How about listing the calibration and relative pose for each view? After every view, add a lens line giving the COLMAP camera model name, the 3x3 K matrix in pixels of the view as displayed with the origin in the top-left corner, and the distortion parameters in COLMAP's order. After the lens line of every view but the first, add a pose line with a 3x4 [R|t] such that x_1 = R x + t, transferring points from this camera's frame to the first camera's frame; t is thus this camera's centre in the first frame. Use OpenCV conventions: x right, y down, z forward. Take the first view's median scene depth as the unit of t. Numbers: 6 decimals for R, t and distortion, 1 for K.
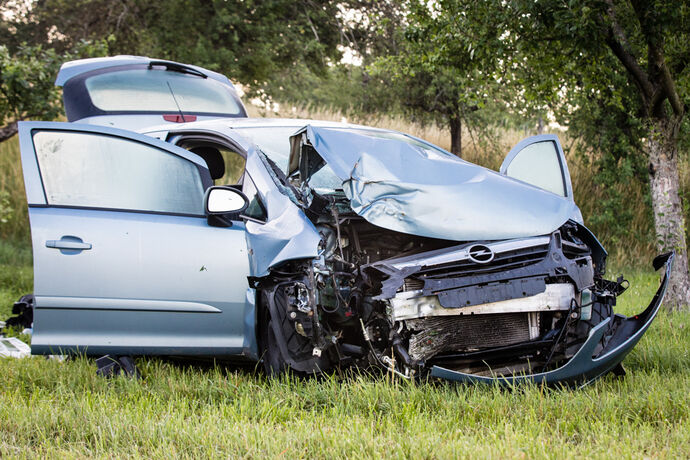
lens RADIAL K [[1740.2, 0, 350.5], [0, 1740.2, 226.6], [0, 0, 1]] dist [-0.289759, 0.000000]
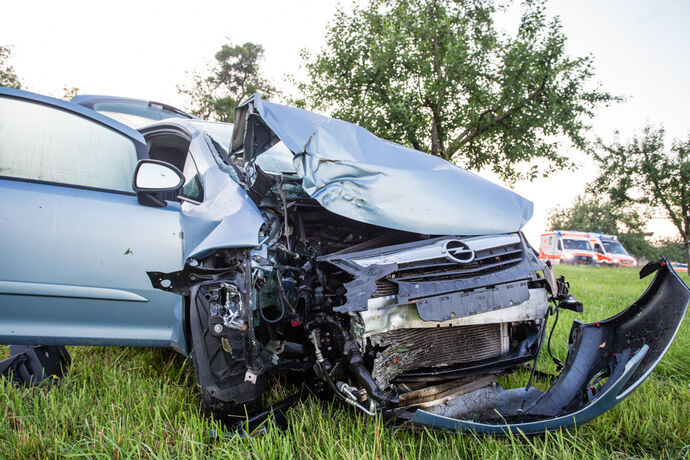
lens RADIAL K [[529.4, 0, 350.1], [0, 529.4, 233.3], [0, 0, 1]] dist [-0.045911, 0.001727]
pose [[0.988292, 0.049986, 0.144152, -0.012486], [-0.049796, 0.998747, -0.004924, 0.010760], [-0.144217, -0.002312, 0.989543, 0.745439]]
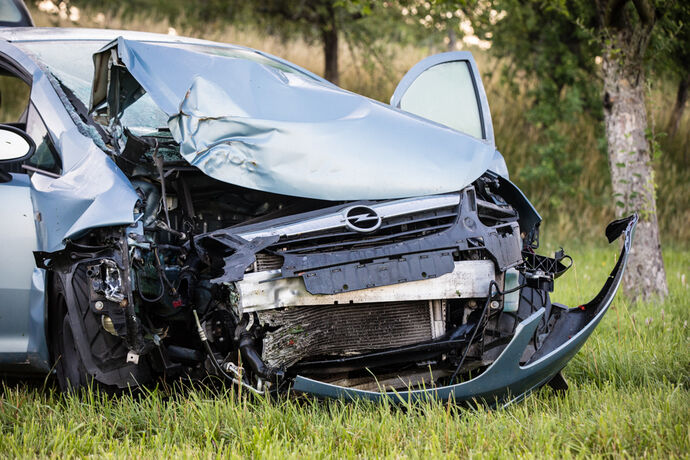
lens RADIAL K [[2473.0, 0, 338.7], [0, 2473.0, 226.2], [0, 0, 1]] dist [0.184724, 0.000000]
pose [[0.998022, -0.002212, 0.062829, 0.001163], [0.001179, 0.999864, 0.016467, 0.001926], [-0.062857, -0.016361, 0.997888, -0.013959]]
